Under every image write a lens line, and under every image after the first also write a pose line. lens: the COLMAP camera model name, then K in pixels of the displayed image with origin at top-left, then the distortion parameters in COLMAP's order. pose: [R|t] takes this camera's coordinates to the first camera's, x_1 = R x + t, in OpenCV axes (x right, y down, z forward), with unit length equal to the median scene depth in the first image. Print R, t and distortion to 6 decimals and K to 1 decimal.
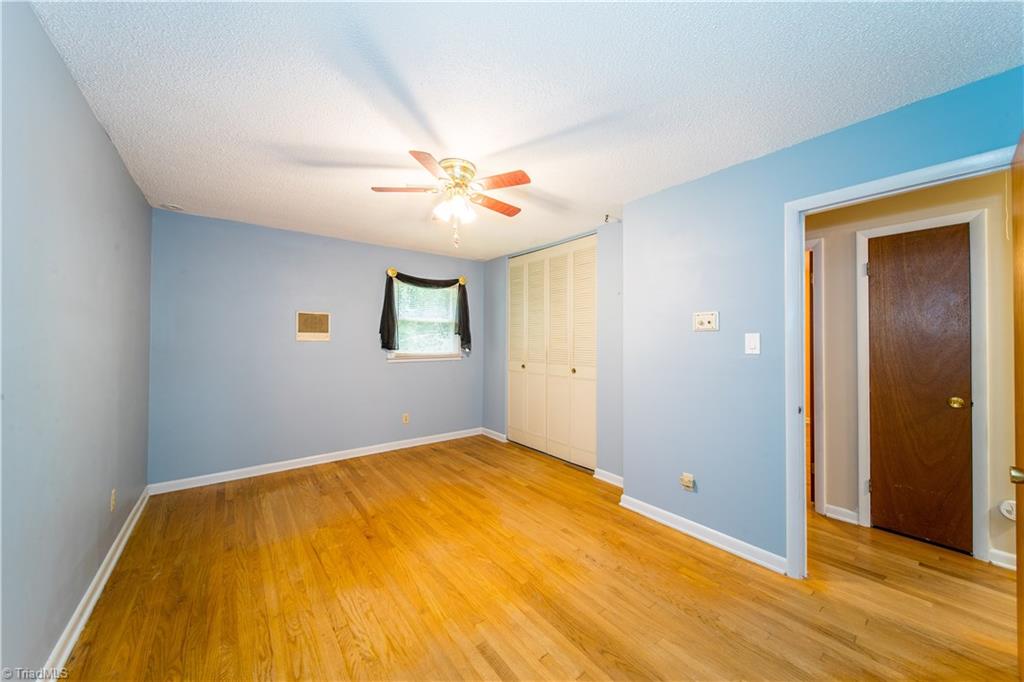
lens RADIAL K [[360.2, 0, 511.5], [0, 360.2, 340.8], [0, 0, 1]] dist [0.000168, -0.001279]
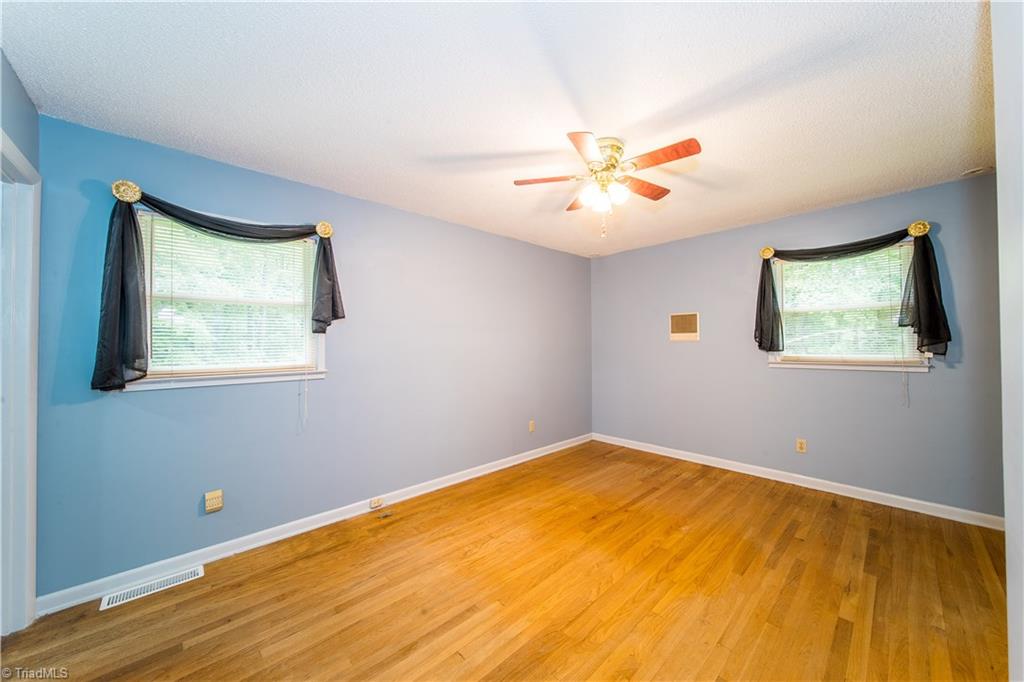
lens RADIAL K [[360.2, 0, 521.9], [0, 360.2, 341.2], [0, 0, 1]] dist [0.000168, -0.001279]
pose [[0.097910, -0.010165, -0.995143, 0.532494], [0.010500, 0.999903, -0.009181, 0.007003], [0.995140, -0.009550, 0.098007, 0.517646]]
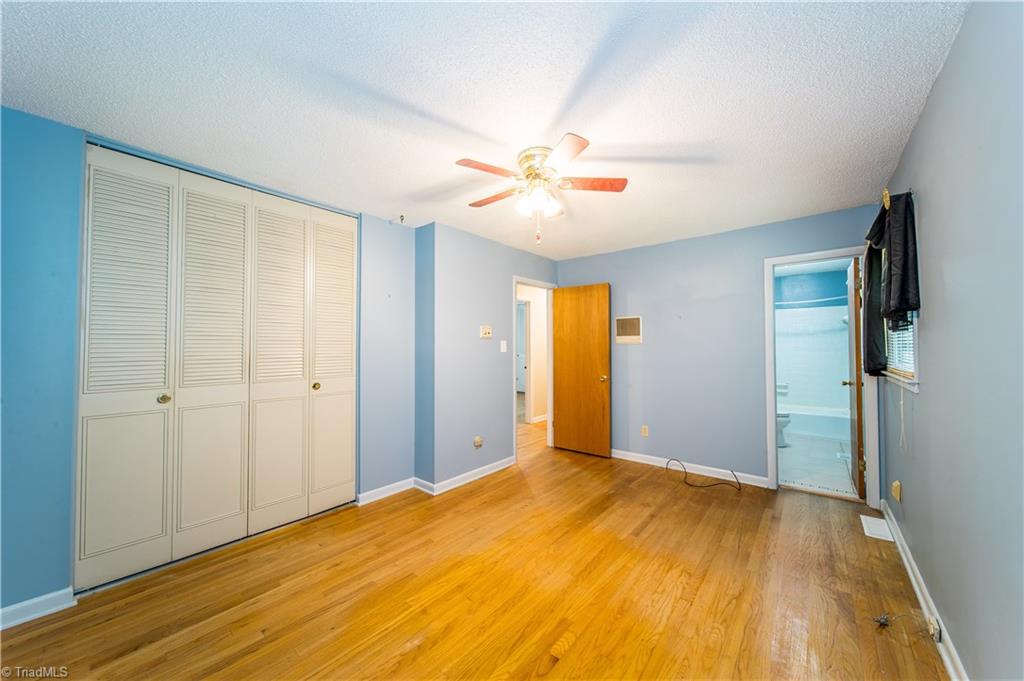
lens RADIAL K [[360.2, 0, 521.7], [0, 360.2, 344.4], [0, 0, 1]] dist [0.000168, -0.001279]
pose [[-0.227040, 0.001309, 0.973885, -0.760819], [-0.000321, 0.999999, -0.001419, -0.000026], [-0.973885, -0.000635, -0.227039, 0.919774]]
